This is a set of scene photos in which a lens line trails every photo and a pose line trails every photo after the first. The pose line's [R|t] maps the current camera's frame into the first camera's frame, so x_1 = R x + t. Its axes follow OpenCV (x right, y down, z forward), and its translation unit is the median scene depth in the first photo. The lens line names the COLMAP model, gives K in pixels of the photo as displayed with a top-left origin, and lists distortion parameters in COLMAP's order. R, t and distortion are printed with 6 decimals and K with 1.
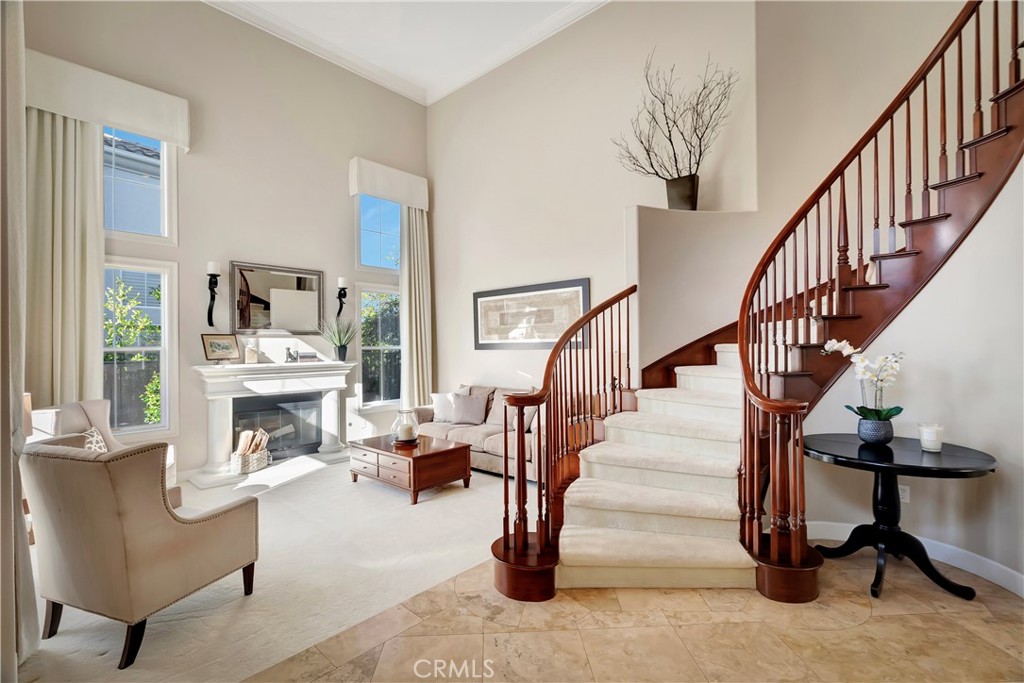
lens RADIAL K [[465.9, 0, 509.6], [0, 465.9, 341.0], [0, 0, 1]] dist [0.003684, 0.002334]
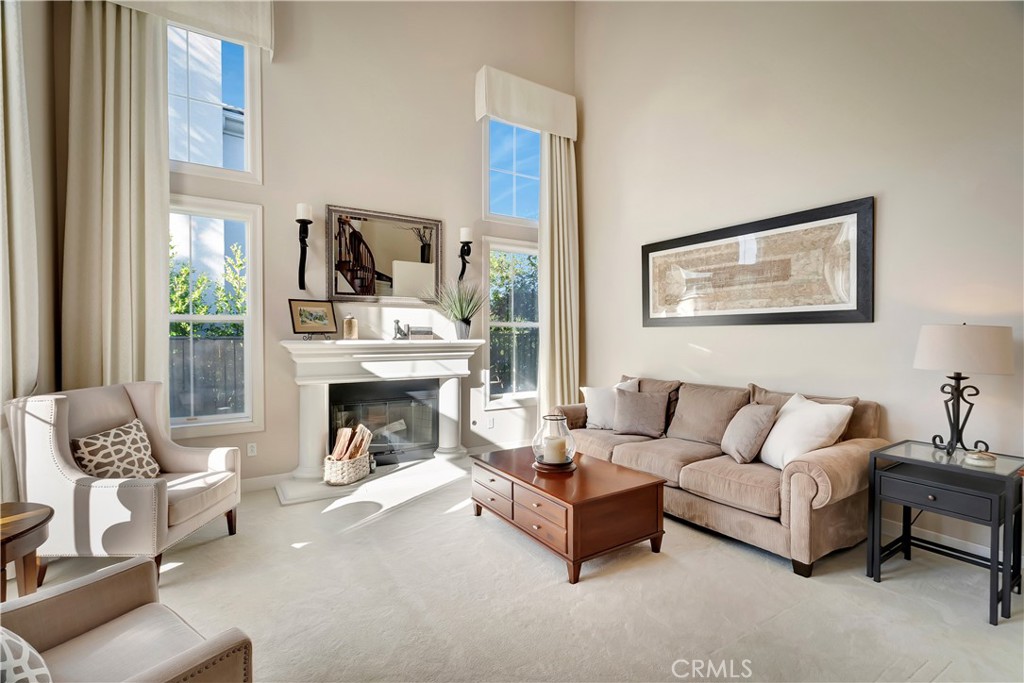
lens RADIAL K [[465.9, 0, 515.0], [0, 465.9, 338.2], [0, 0, 1]] dist [0.003684, 0.002334]
pose [[0.967856, 0.013774, -0.251127, -0.097936], [-0.008898, 0.999749, 0.020543, 0.026726], [0.251347, -0.017649, 0.967736, 0.312774]]
